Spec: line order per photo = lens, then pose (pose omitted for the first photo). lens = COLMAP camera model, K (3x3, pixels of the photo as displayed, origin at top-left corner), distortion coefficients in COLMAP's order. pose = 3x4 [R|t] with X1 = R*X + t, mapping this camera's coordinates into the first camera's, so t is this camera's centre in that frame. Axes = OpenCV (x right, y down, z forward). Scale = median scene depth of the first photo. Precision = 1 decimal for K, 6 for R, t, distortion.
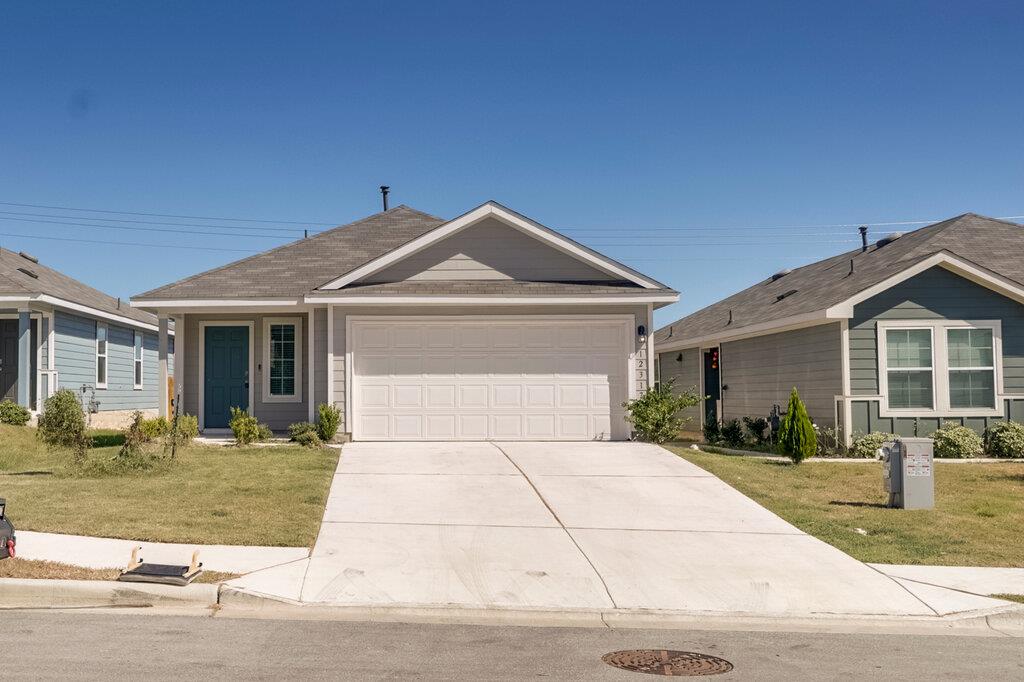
lens RADIAL K [[766.9, 0, 512.0], [0, 766.9, 341.0], [0, 0, 1]] dist [0.004659, 0.002351]
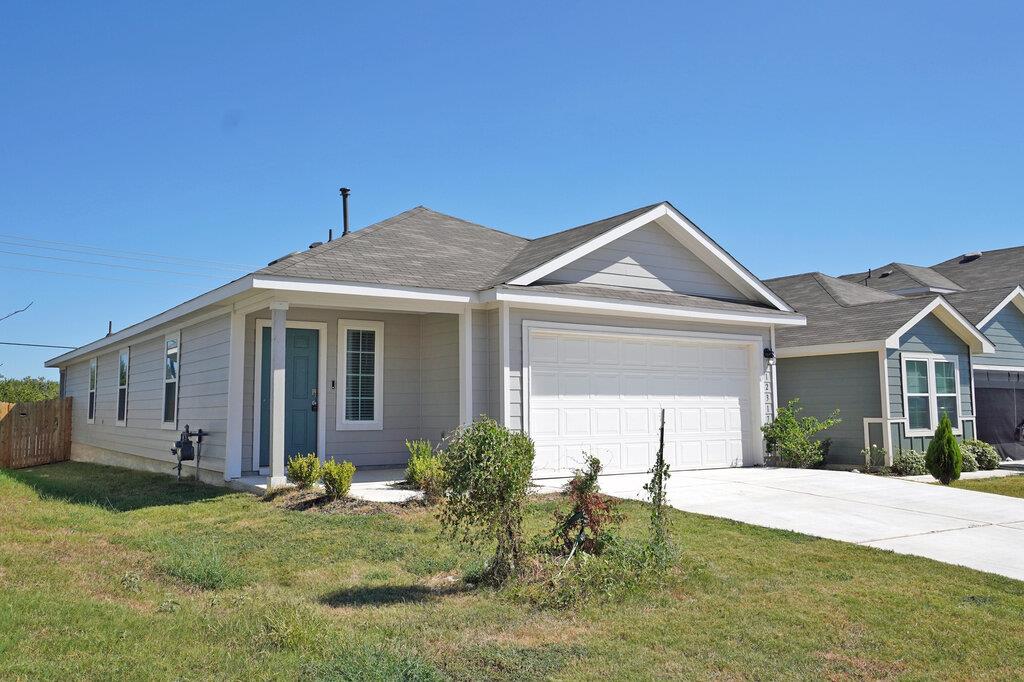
lens RADIAL K [[640.8, 0, 512.0], [0, 640.8, 341.0], [0, 0, 1]] dist [0.000009, -0.000996]
pose [[0.917039, 0.043155, 0.396455, -0.456856], [-0.025586, 0.998446, -0.049499, 0.020015], [-0.397976, 0.035249, 0.916719, 0.375403]]
